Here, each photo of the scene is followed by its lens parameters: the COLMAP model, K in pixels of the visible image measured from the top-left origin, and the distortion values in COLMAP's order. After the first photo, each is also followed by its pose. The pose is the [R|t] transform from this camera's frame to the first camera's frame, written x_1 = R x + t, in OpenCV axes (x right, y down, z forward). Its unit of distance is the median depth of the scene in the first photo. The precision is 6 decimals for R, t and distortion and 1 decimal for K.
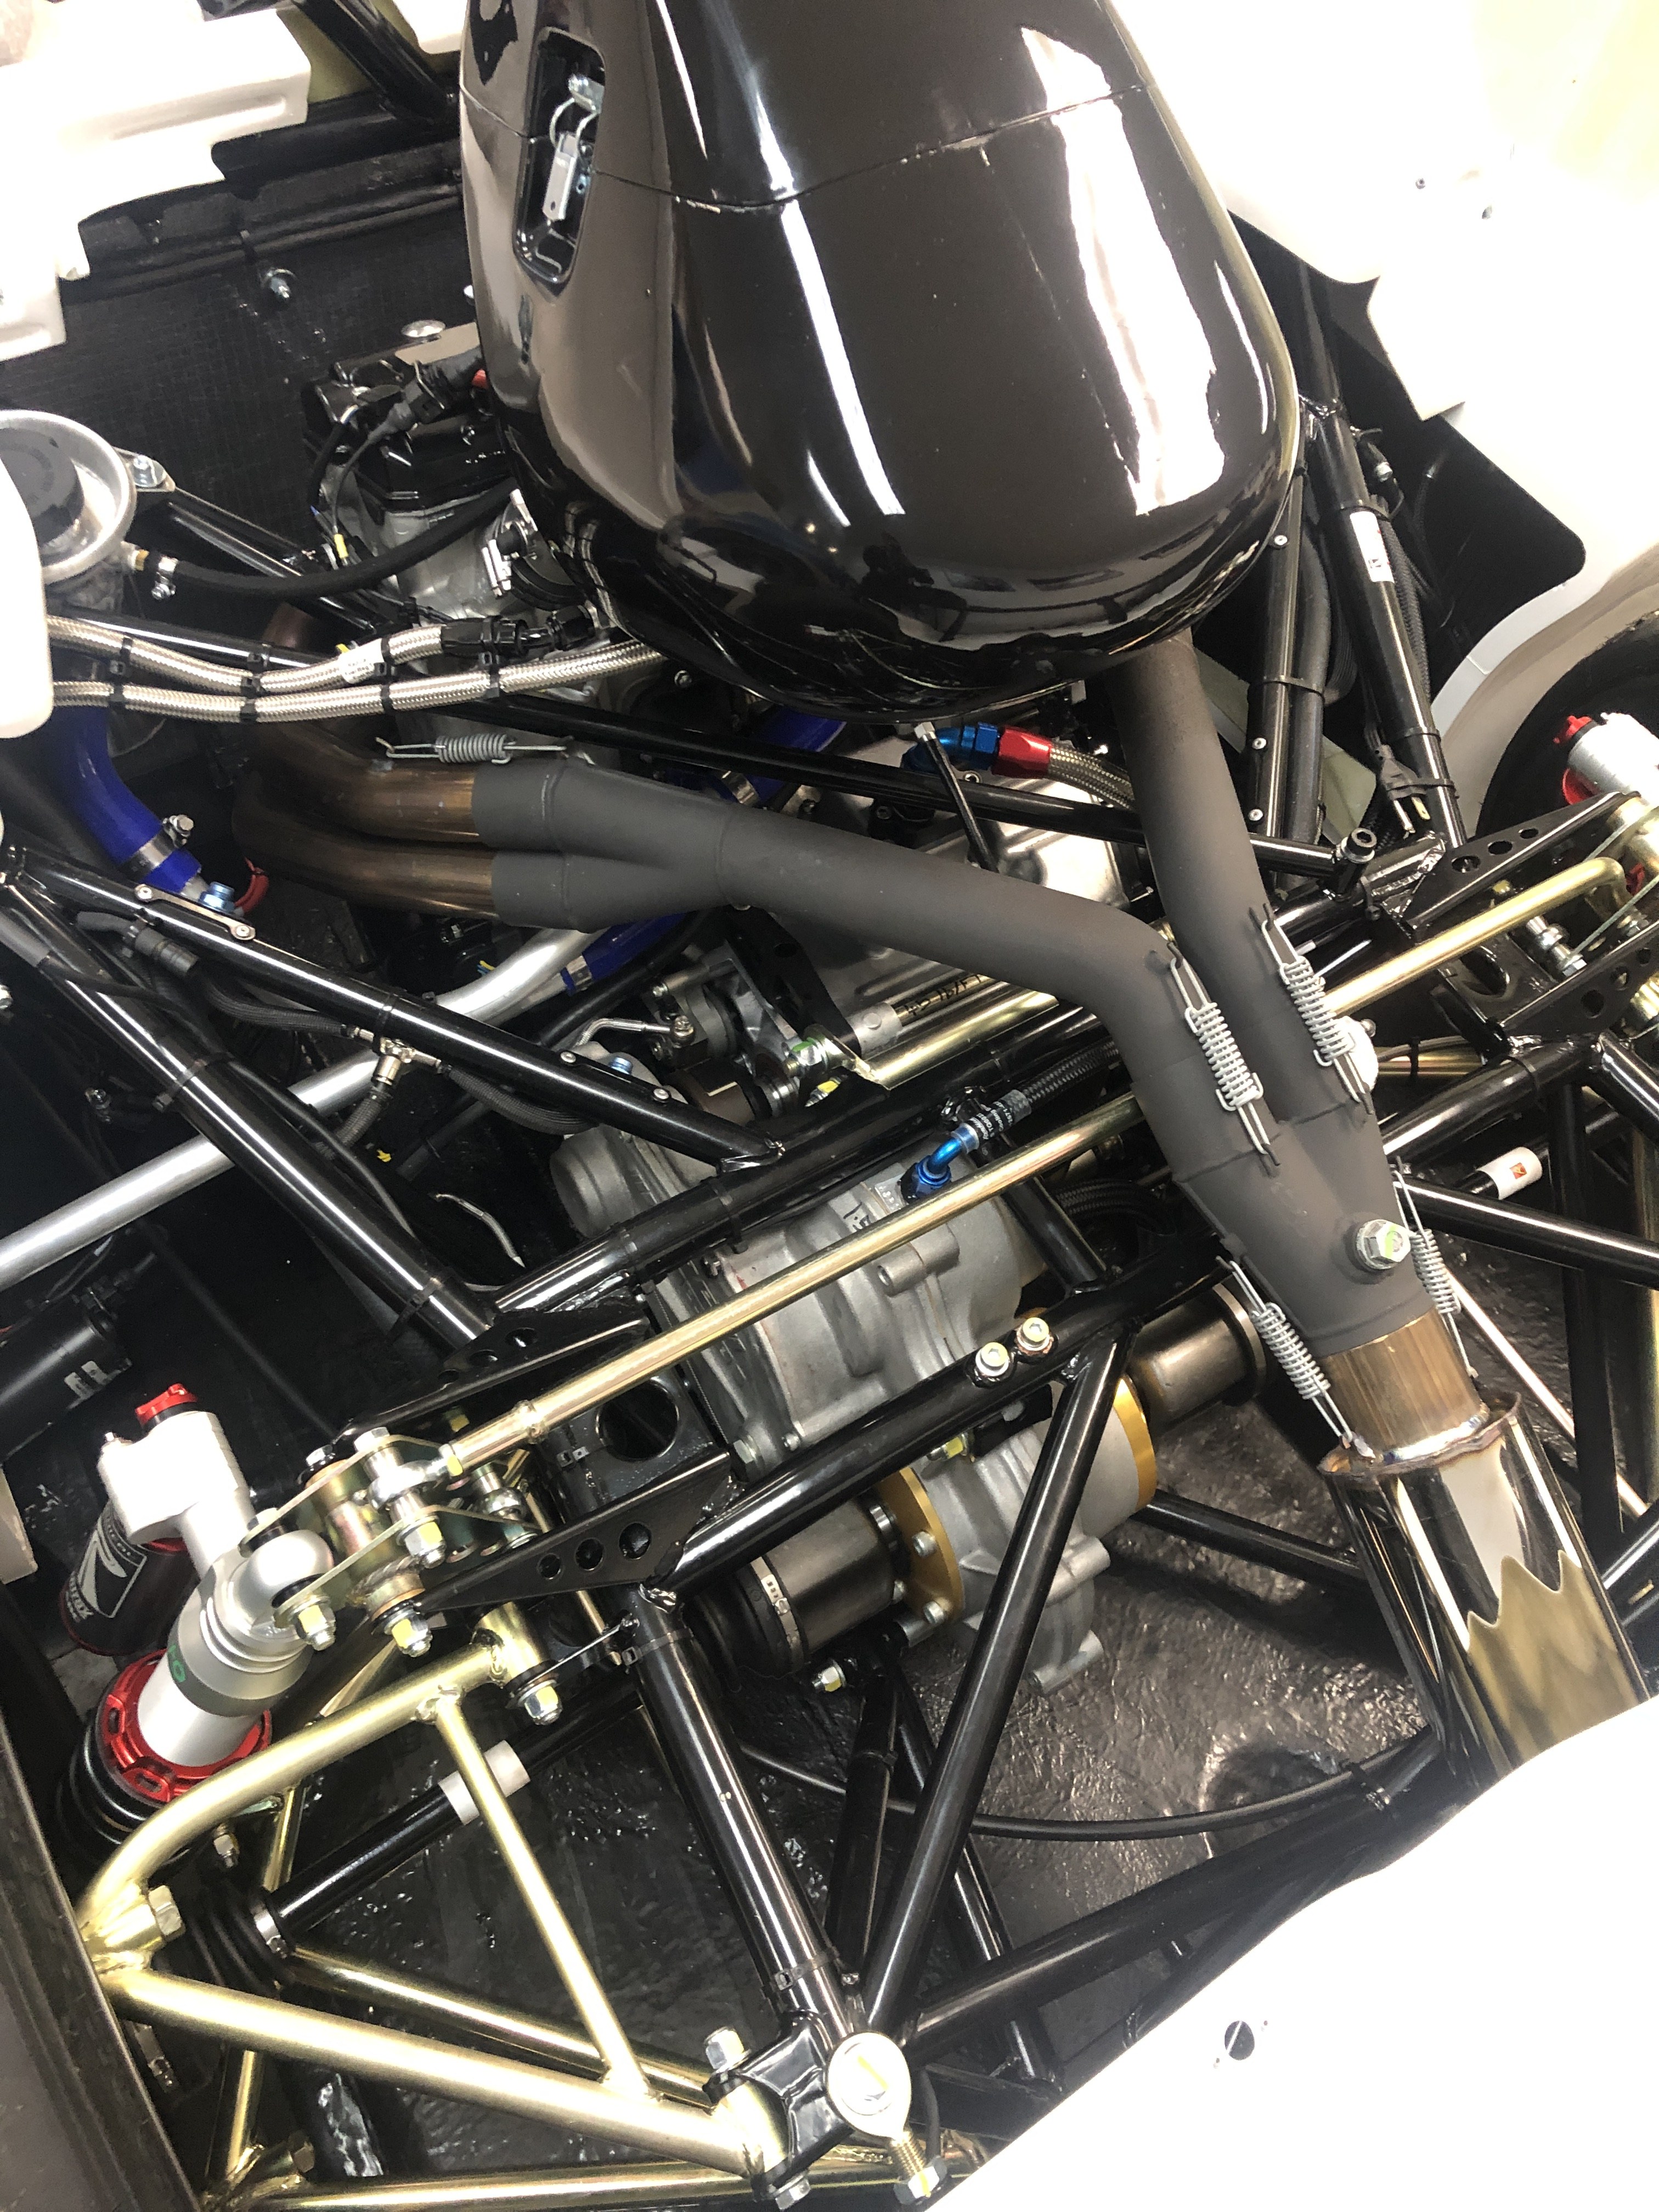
lens RADIAL K [[1756.7, 0, 829.5], [0, 1756.7, 1106.0], [0, 0, 1]] dist [0.023507, -0.005252]
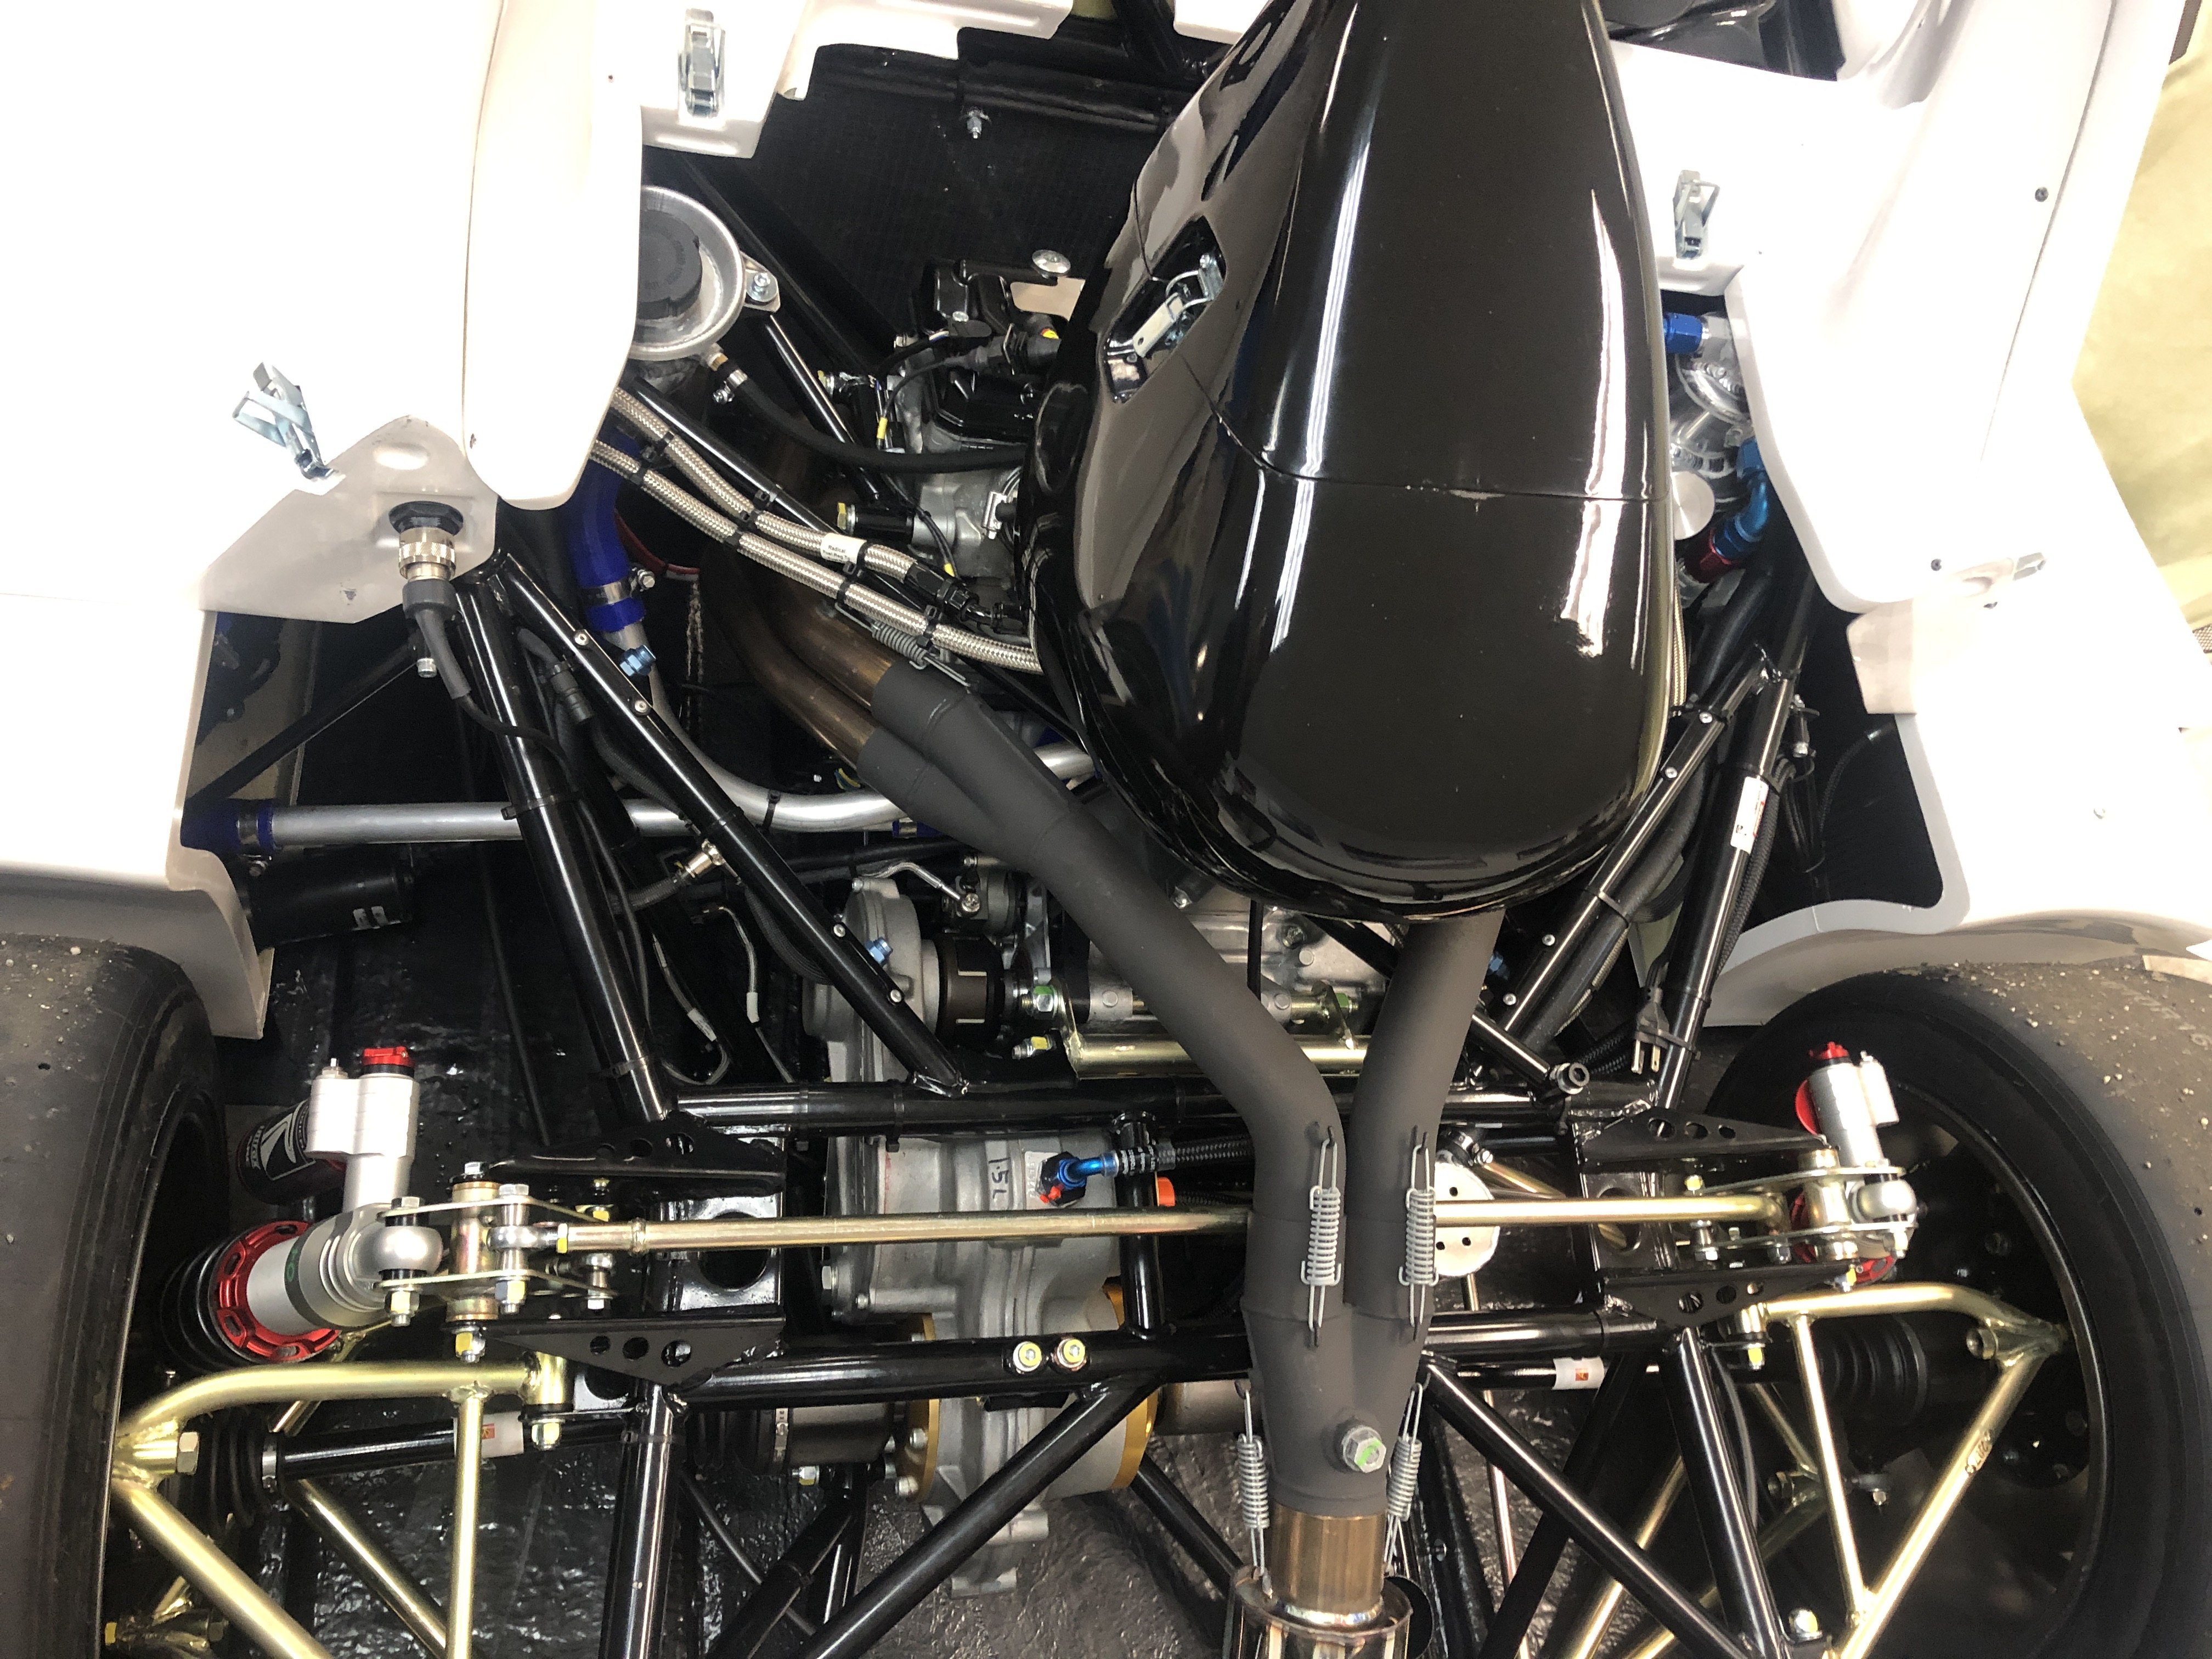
lens RADIAL K [[1774.0, 0, 1123.0], [0, 1774.0, 799.2], [0, 0, 1]] dist [0.069158, -0.074958]
pose [[0.875233, 0.481990, -0.040640, 0.018141], [-0.477821, 0.874598, 0.082252, -0.288826], [0.075188, -0.052571, 0.995783, -0.136529]]
